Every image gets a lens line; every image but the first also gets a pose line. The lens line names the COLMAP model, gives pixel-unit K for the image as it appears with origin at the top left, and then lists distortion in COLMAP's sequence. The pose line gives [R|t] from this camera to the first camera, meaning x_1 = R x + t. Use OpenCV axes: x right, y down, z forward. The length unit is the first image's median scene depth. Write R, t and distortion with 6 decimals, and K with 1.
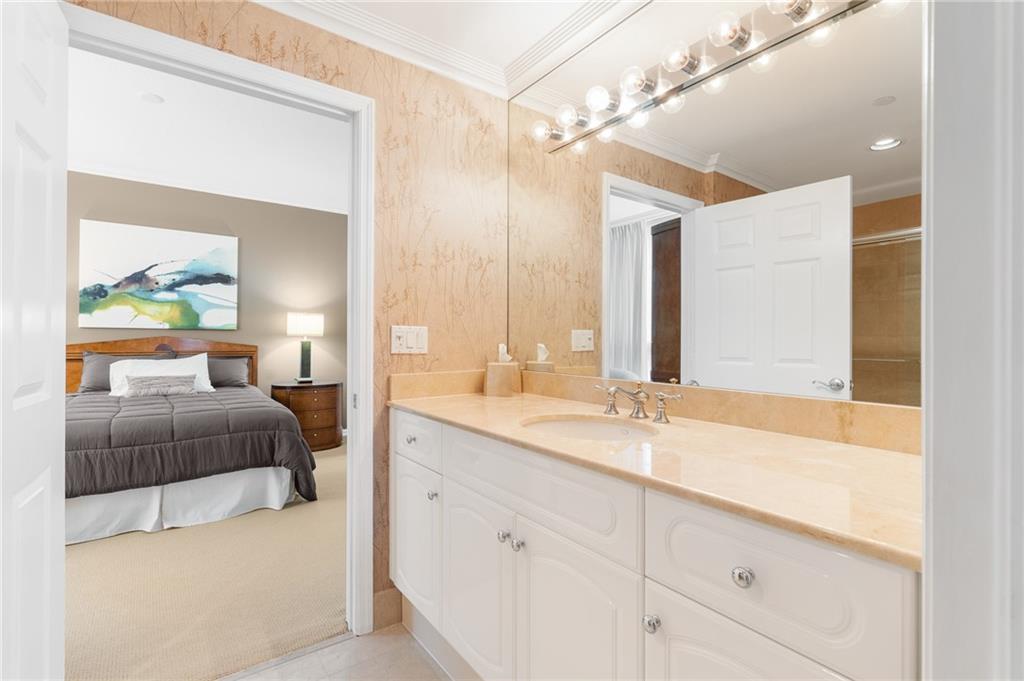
lens RADIAL K [[468.5, 0, 507.7], [0, 468.5, 337.6], [0, 0, 1]] dist [-0.002174, 0.002959]
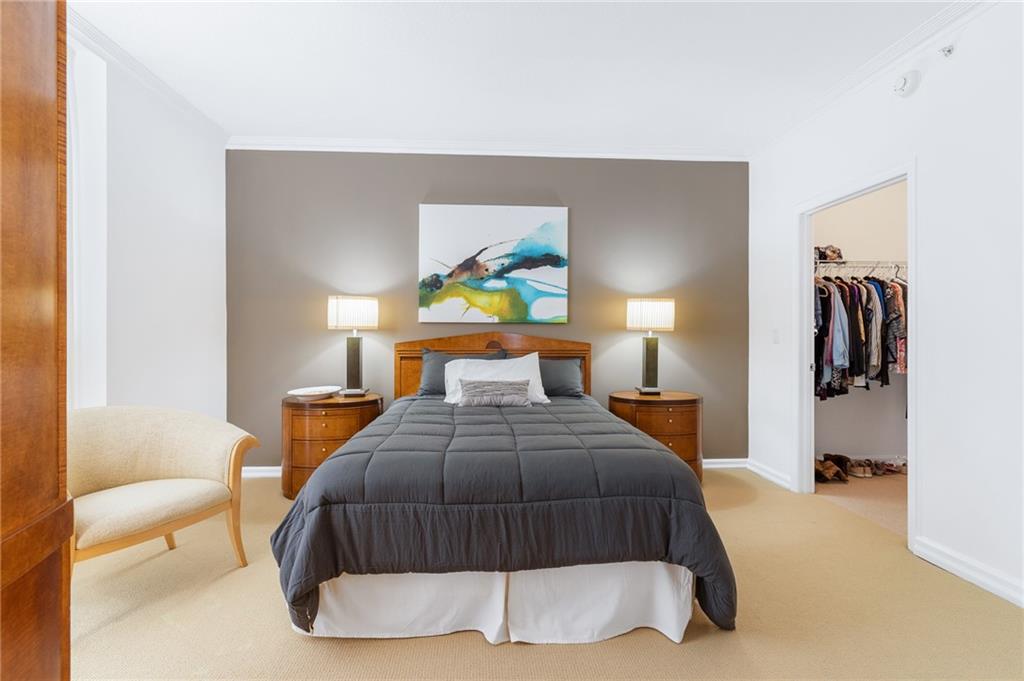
lens RADIAL K [[468.5, 0, 513.5], [0, 468.5, 335.8], [0, 0, 1]] dist [-0.002174, 0.002959]
pose [[0.845433, -0.000475, -0.534081, -0.261728], [0.003762, 0.999980, 0.005066, 0.000516], [0.534068, -0.006292, 0.845418, 0.315093]]
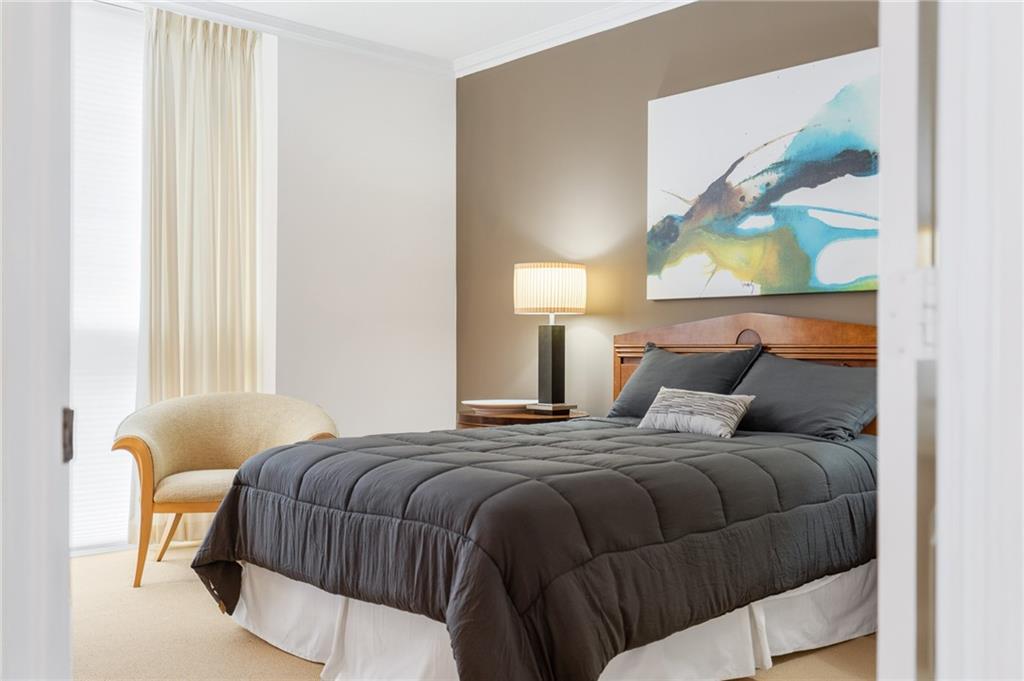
lens RADIAL K [[1004.2, 0, 511.1], [0, 1004.2, 342.9], [0, 0, 1]] dist [0.017577, 0.000000]
pose [[0.100687, -0.010828, -0.994859, 0.224328], [-0.002235, 0.999936, -0.011109, 0.040048], [0.994916, 0.003342, 0.100656, 0.705076]]
